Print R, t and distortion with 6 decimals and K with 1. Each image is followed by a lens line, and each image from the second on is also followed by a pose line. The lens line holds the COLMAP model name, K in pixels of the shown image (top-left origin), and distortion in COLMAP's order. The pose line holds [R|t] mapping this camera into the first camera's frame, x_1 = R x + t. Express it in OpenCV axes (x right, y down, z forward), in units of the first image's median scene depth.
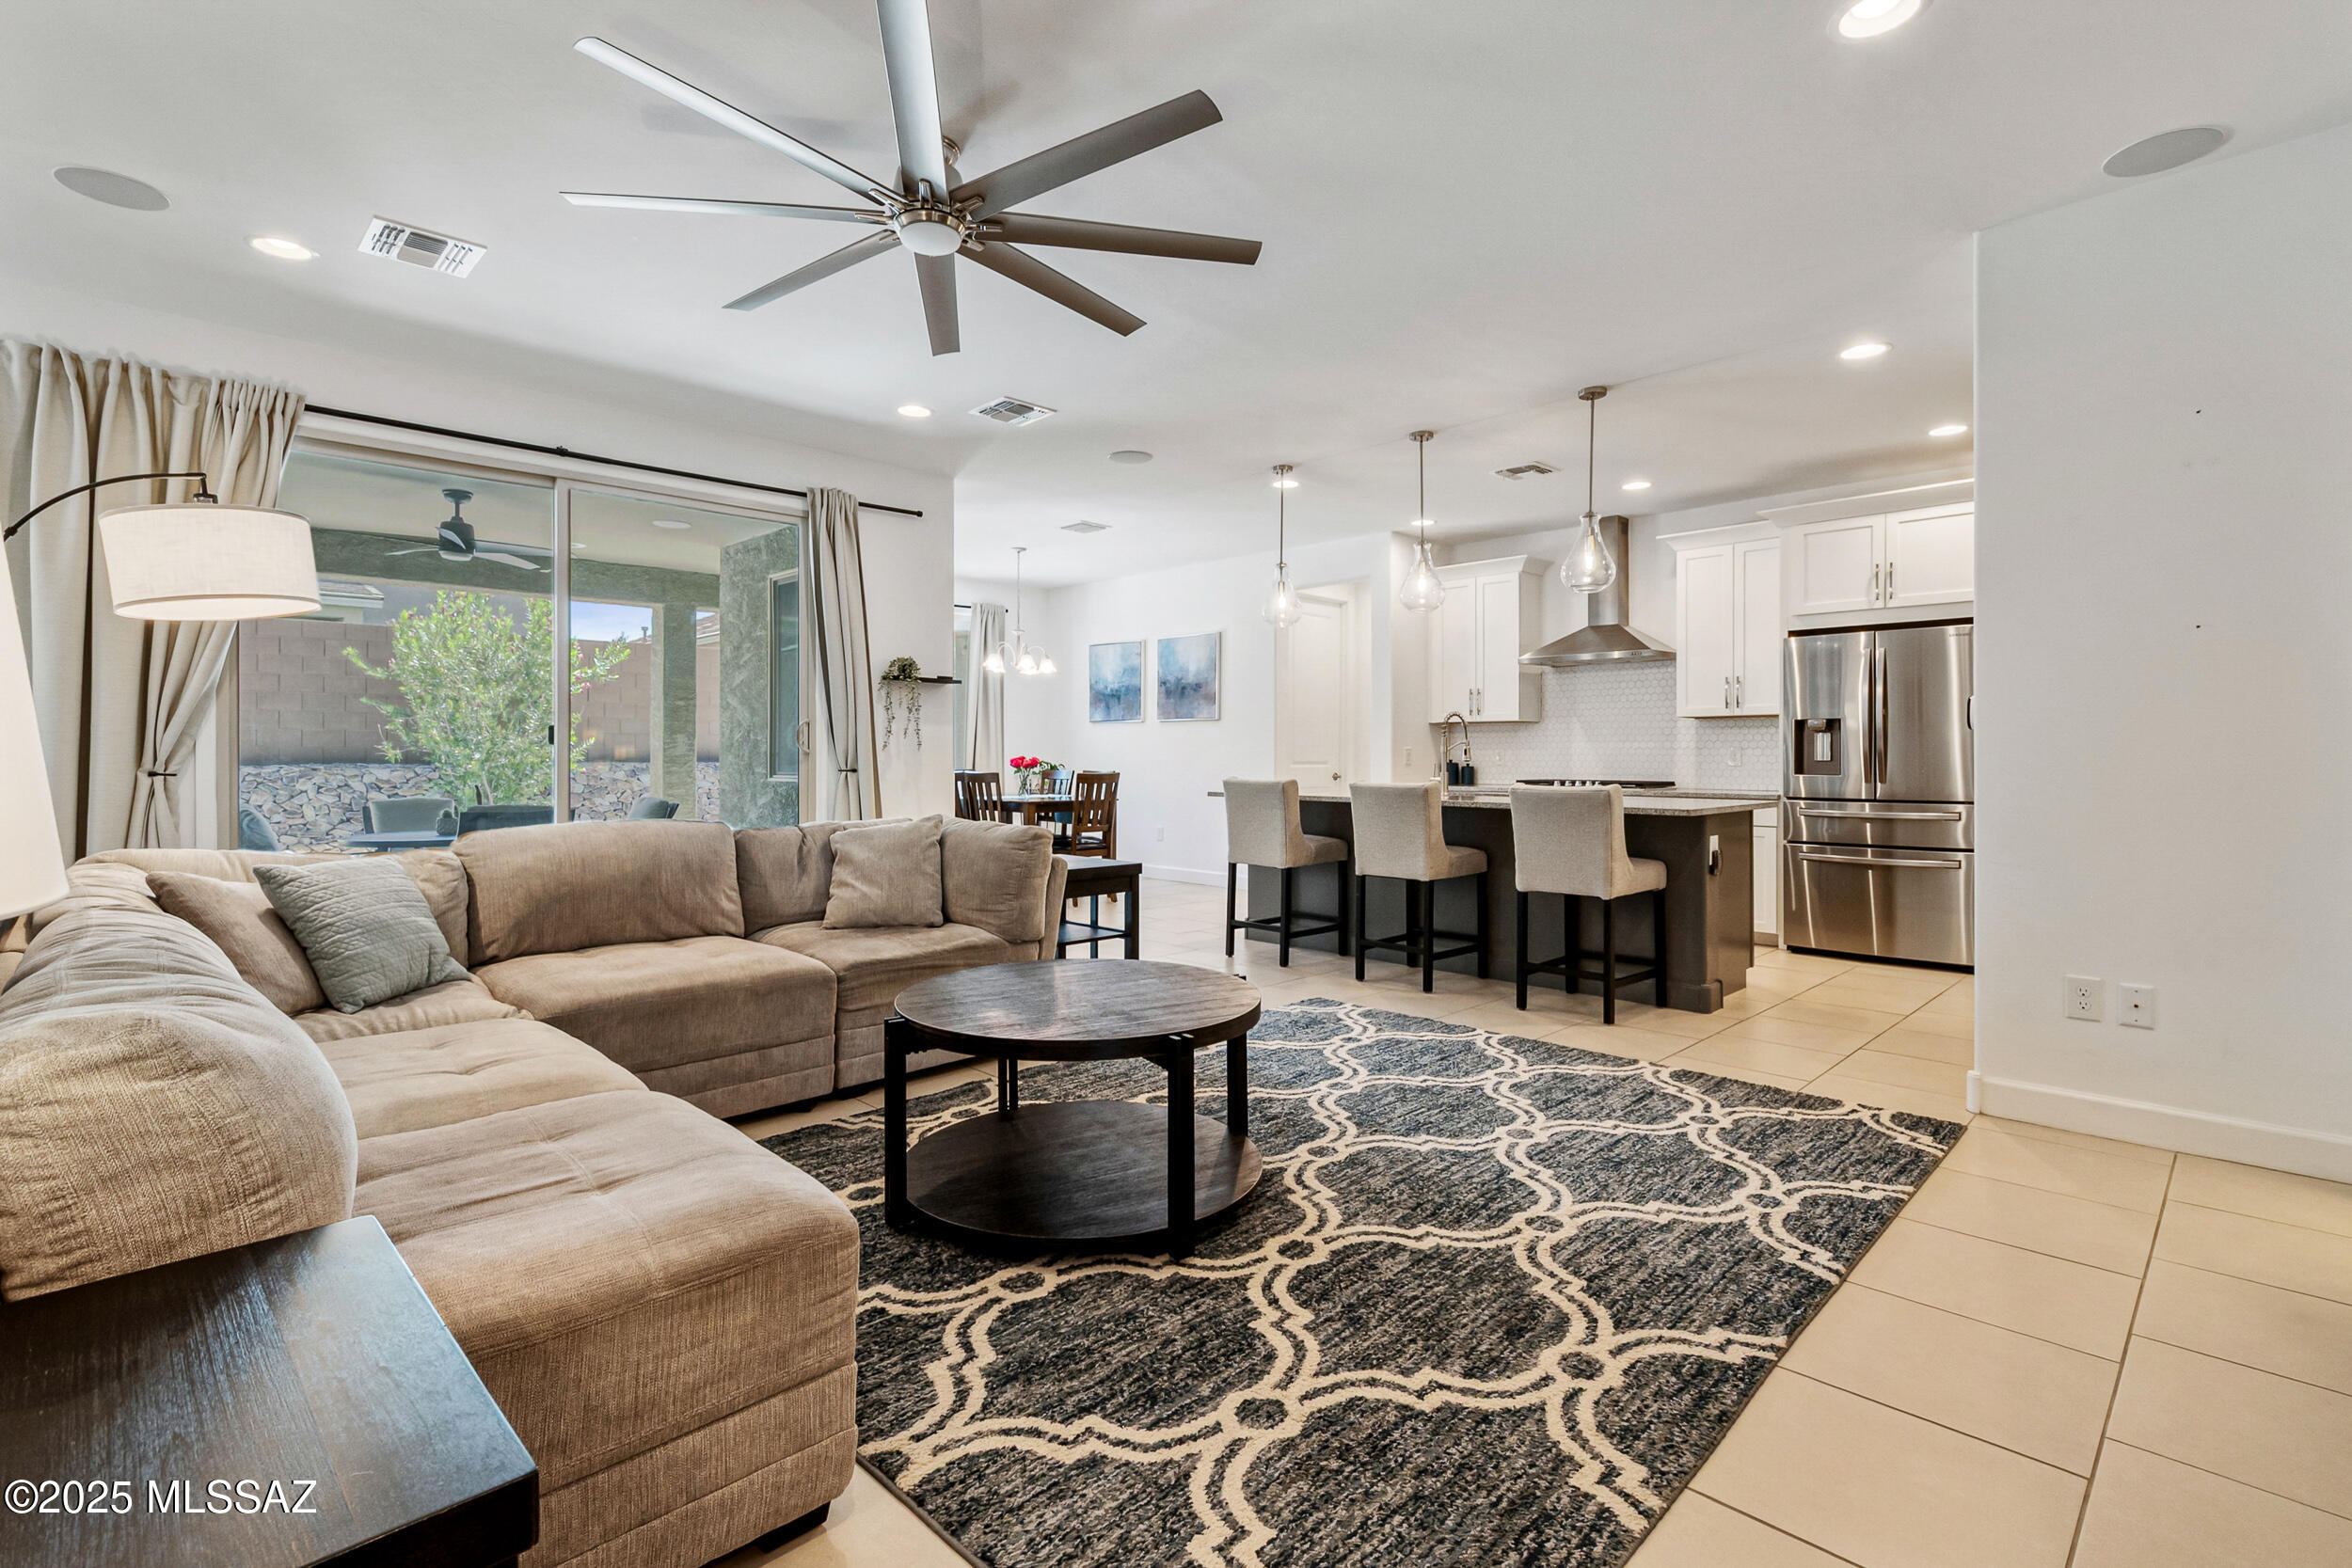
lens RADIAL K [[1095.4, 0, 1133.3], [0, 1095.4, 758.7], [0, 0, 1]] dist [0.002399, 0.000342]
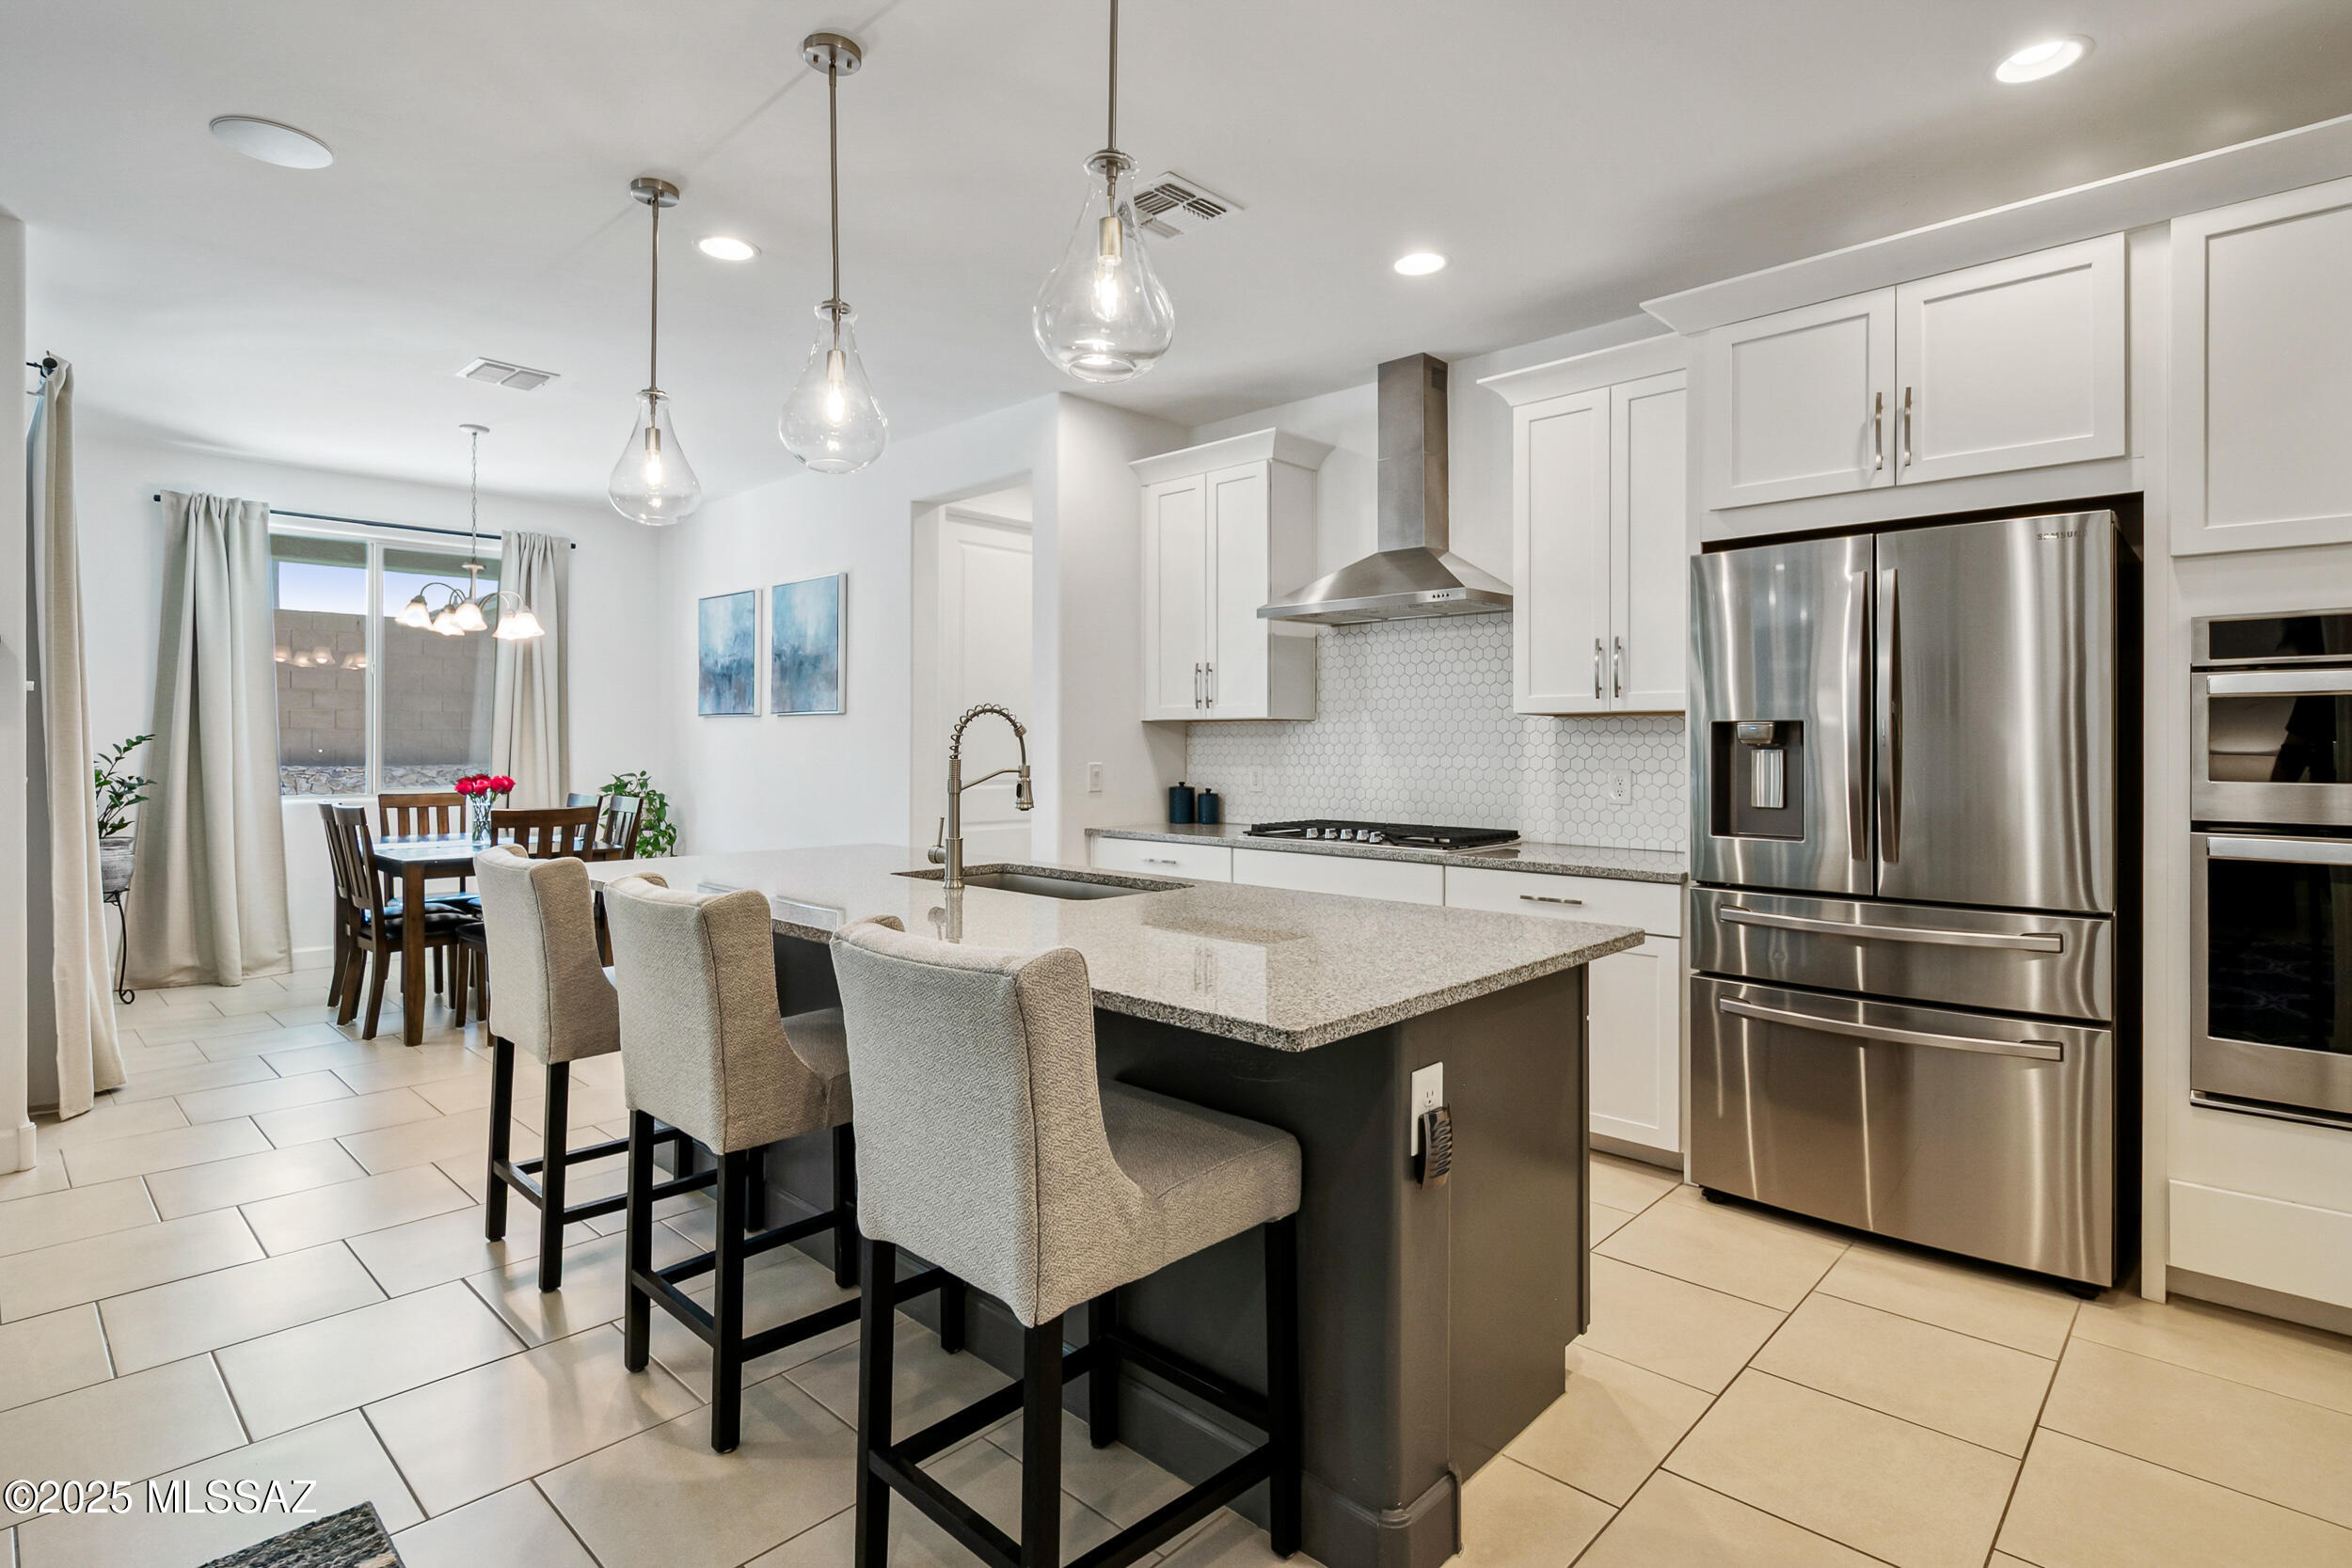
lens RADIAL K [[1164.2, 0, 1141.5], [0, 1164.2, 747.1], [0, 0, 1]] dist [0.001843, -0.000059]
pose [[0.999223, 0.000813, 0.039407, 0.284035], [-0.000752, 0.999998, -0.001578, -0.020178], [-0.039408, 0.001547, 0.999222, 0.425220]]
